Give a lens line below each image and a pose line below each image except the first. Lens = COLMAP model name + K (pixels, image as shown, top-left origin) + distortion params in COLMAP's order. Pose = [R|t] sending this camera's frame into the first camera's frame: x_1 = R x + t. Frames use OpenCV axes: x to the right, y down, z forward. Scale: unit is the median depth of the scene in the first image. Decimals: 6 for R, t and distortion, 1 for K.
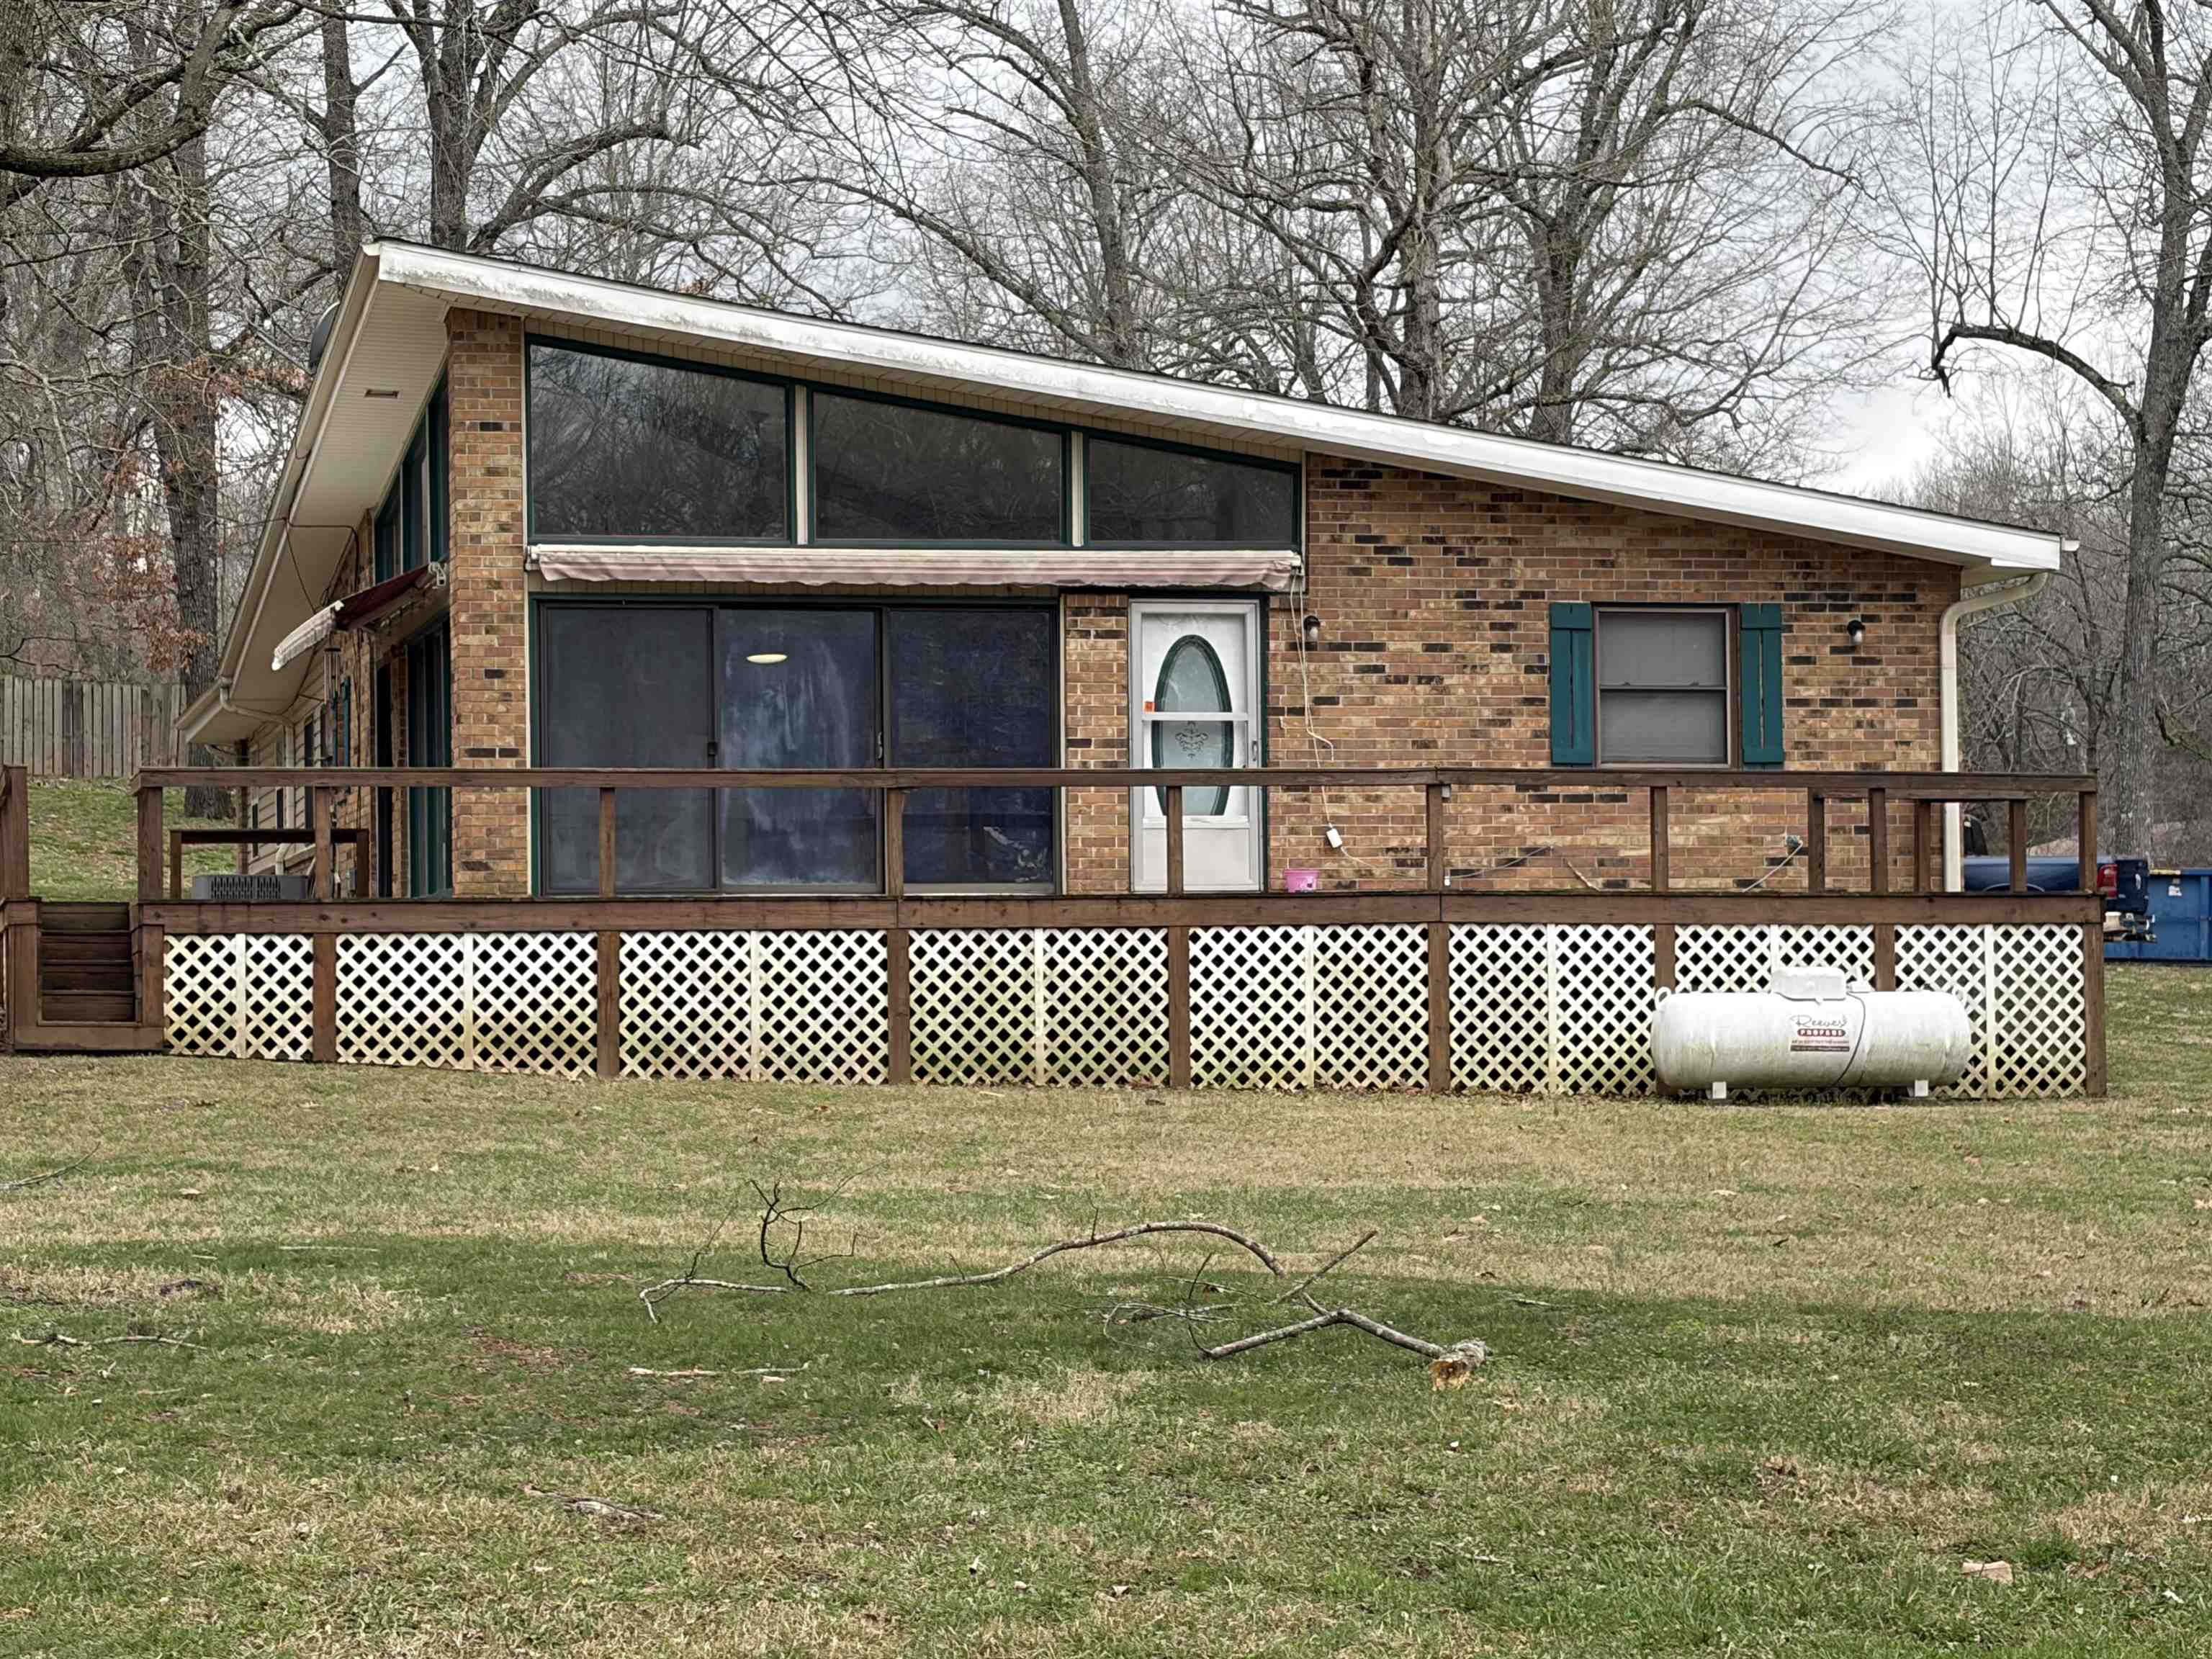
lens RADIAL K [[5112.5, 0, 1106.0], [0, 5112.5, 829.5], [0, 0, 1]] dist [0.551979, -6.056283]
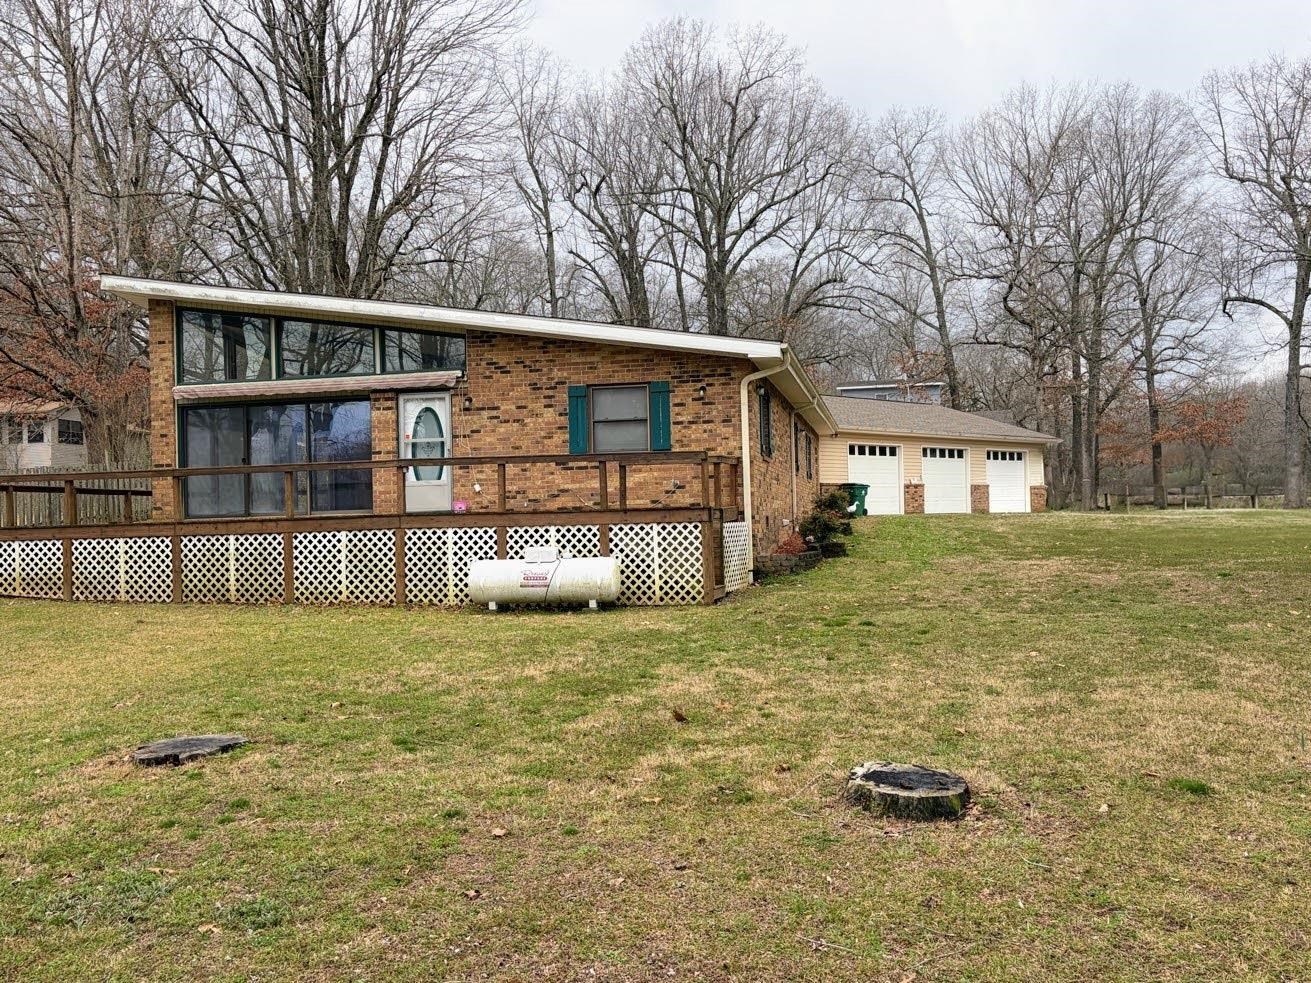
lens RADIAL K [[1153.6, 0, 655.5], [0, 1153.6, 491.5], [0, 0, 1]] dist [0.106053, -0.154674]
pose [[0.911182, -0.025591, -0.411209, 0.377339], [0.032761, 0.999409, 0.010396, 0.000428], [0.410700, -0.022944, 0.911482, 0.584955]]
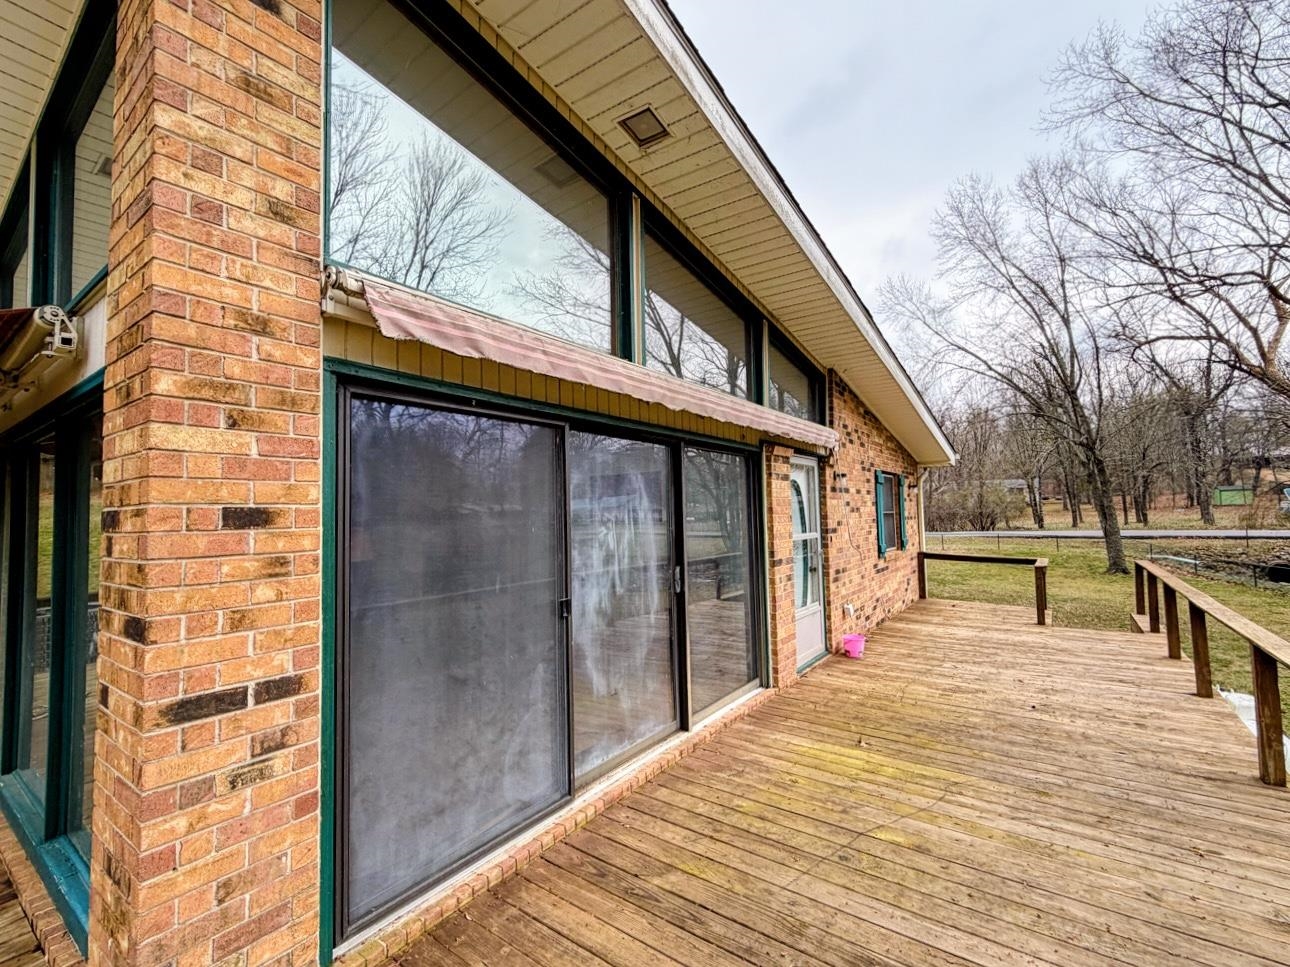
lens RADIAL K [[567.0, 0, 645.0], [0, 567.0, 483.5], [0, 0, 1]] dist [0.000575, 0.000010]
pose [[0.755002, 0.031568, 0.654962, -0.131890], [-0.010824, 0.999304, -0.035687, -0.033537], [-0.655633, 0.019854, 0.754819, 0.990112]]
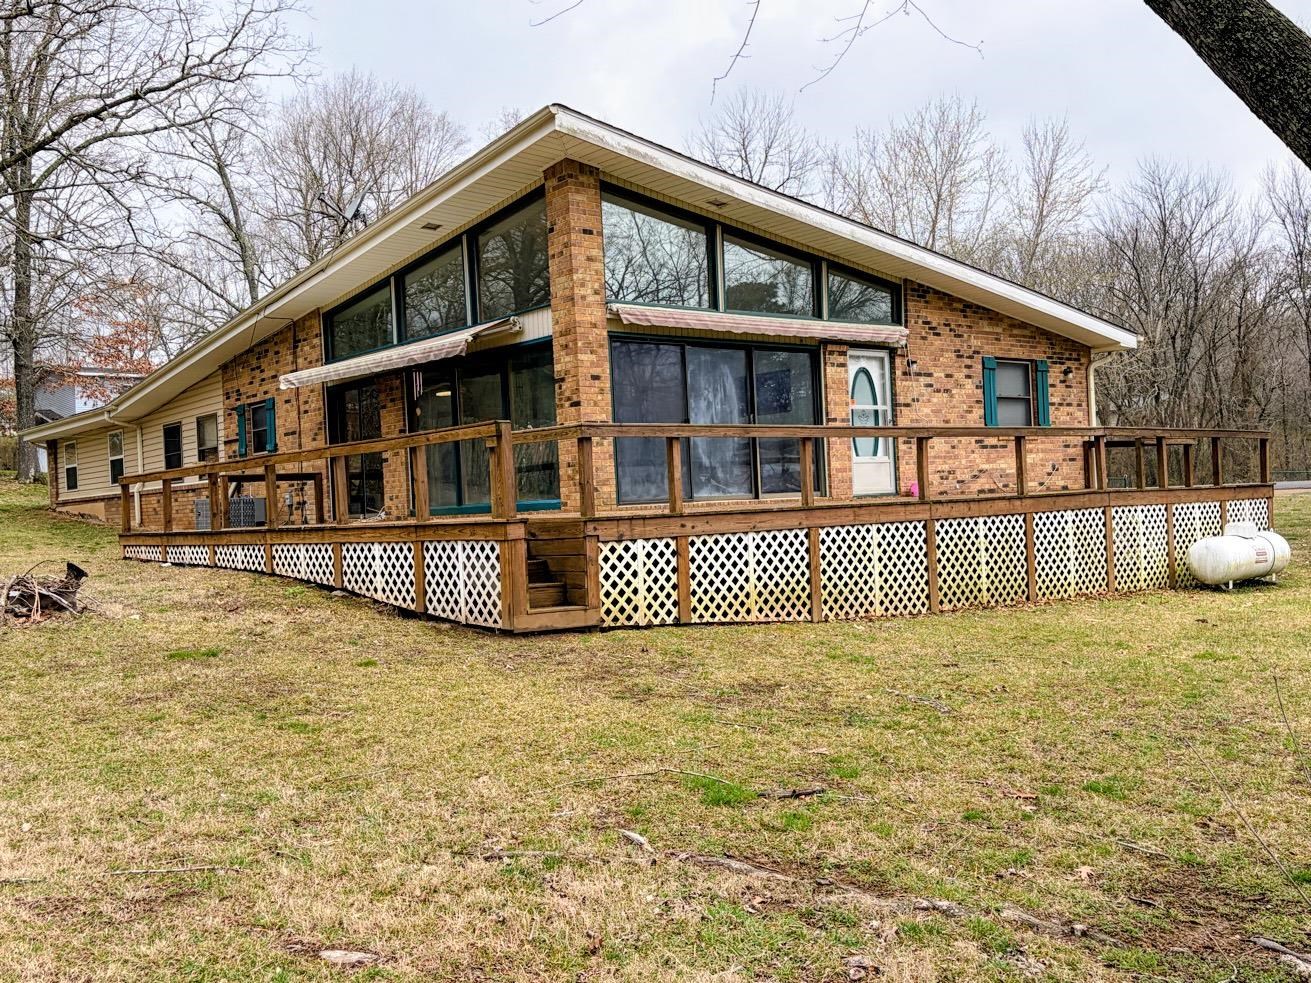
lens RADIAL K [[1219.9, 0, 655.5], [0, 1219.9, 491.5], [0, 0, 1]] dist [0.116166, -0.008256]
pose [[0.893328, -0.024946, 0.448712, -0.299922], [0.018642, 0.999656, 0.018462, 0.000705], [-0.449018, -0.008128, 0.893486, 0.660304]]
